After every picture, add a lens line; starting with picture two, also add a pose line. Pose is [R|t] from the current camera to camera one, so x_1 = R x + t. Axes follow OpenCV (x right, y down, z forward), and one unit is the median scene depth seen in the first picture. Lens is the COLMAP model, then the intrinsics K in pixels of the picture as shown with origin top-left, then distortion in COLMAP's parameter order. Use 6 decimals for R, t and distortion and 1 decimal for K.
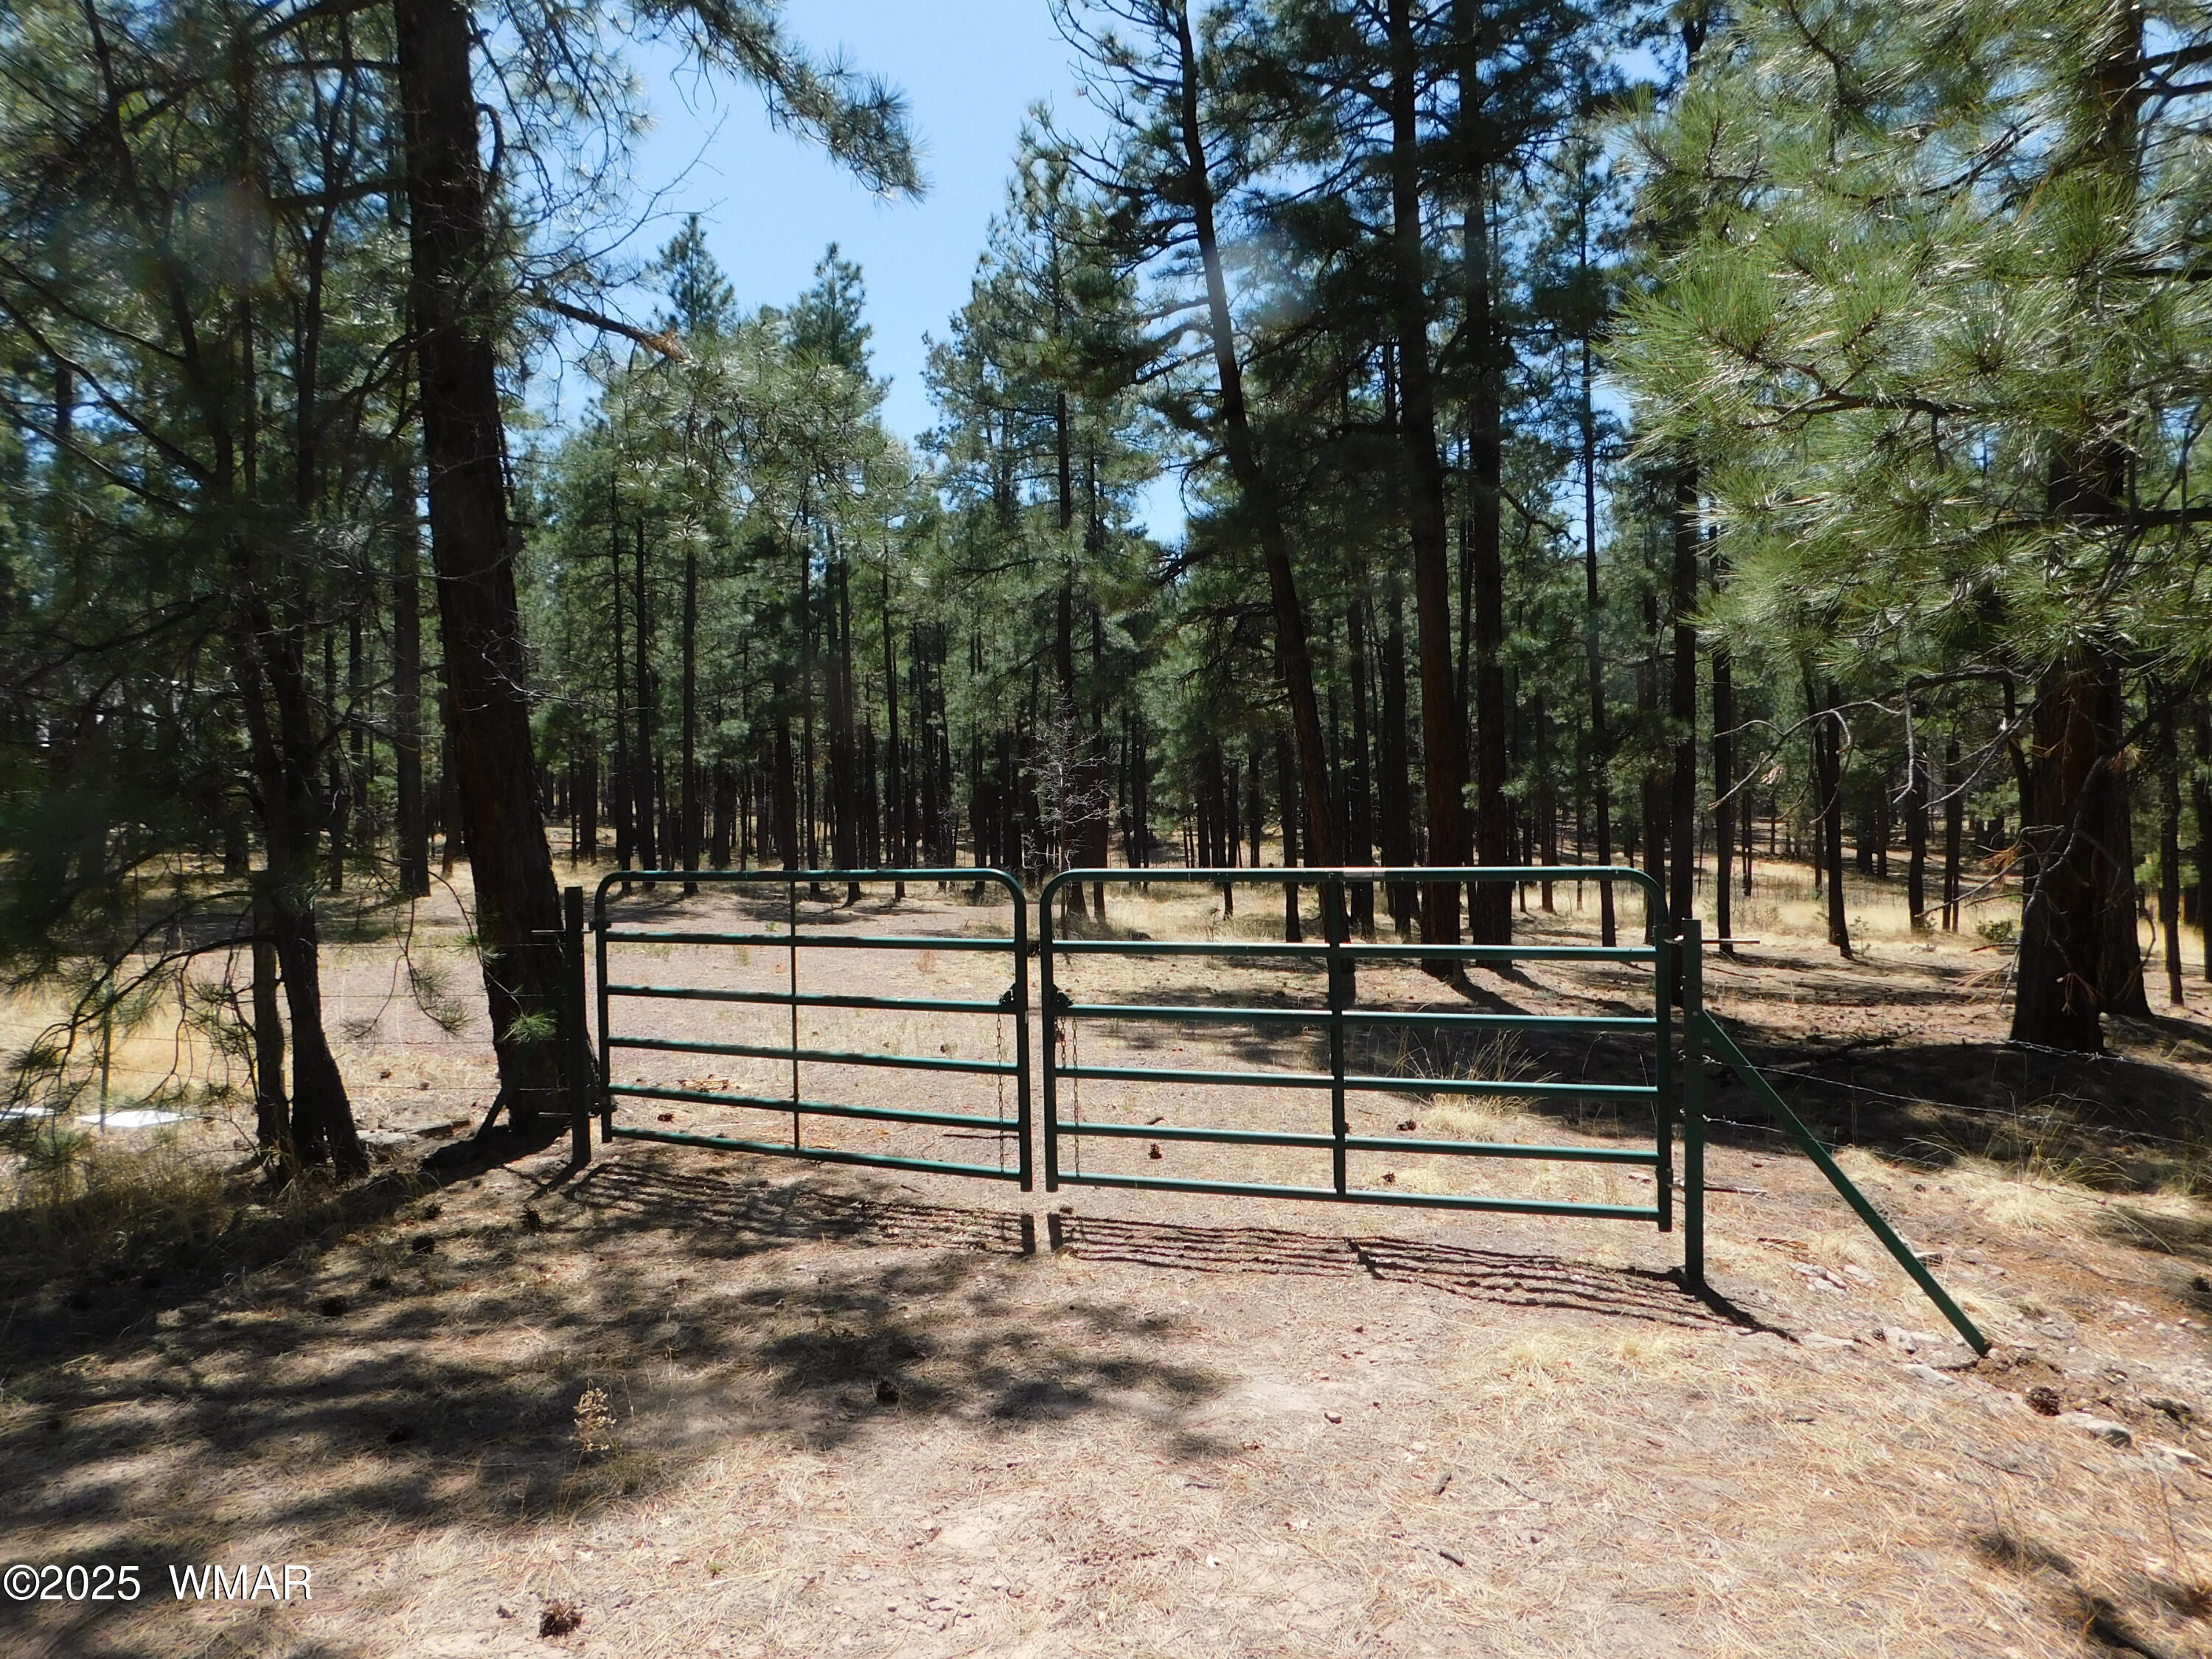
lens RADIAL K [[1454.1, 0, 1106.0], [0, 1454.1, 829.5], [0, 0, 1]] dist [-0.106603, 0.091645]
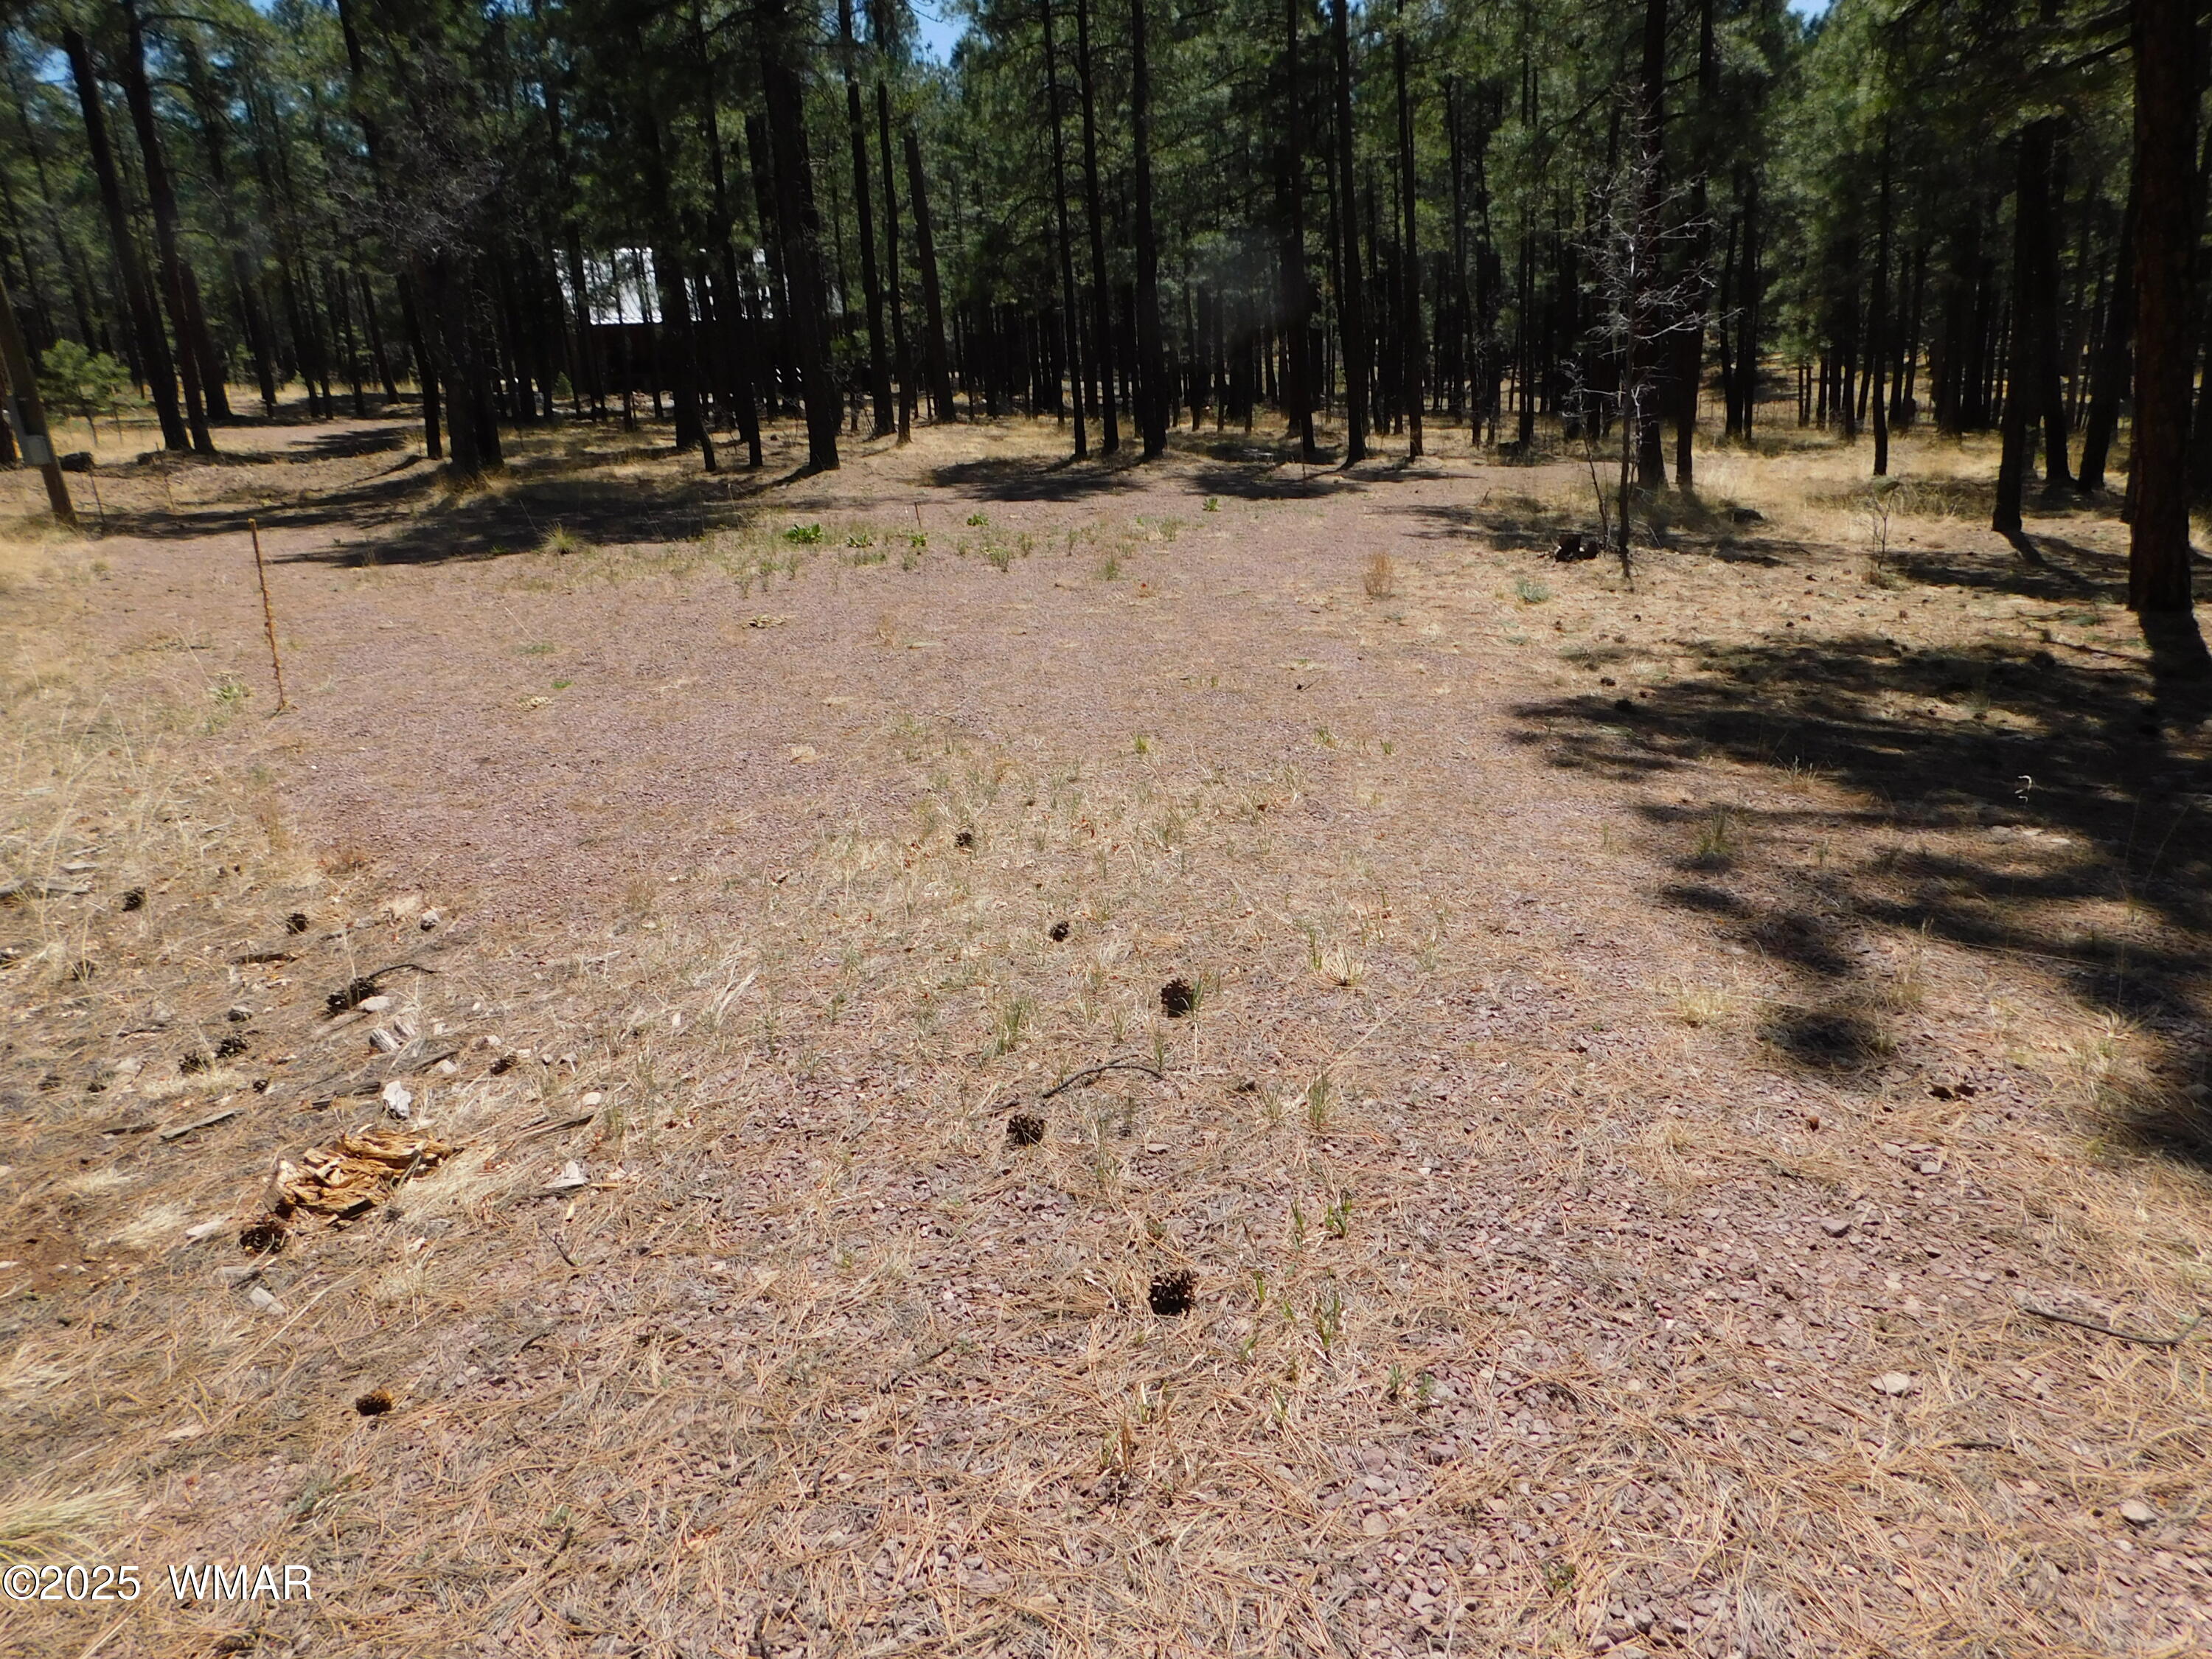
lens RADIAL K [[1454.1, 0, 1106.0], [0, 1454.1, 829.5], [0, 0, 1]] dist [-0.106603, 0.091645]
pose [[0.929667, 0.071394, -0.361418, -0.002480], [0.041076, 0.954838, 0.294274, 0.004558], [0.366105, -0.288422, 0.884748, 0.208285]]
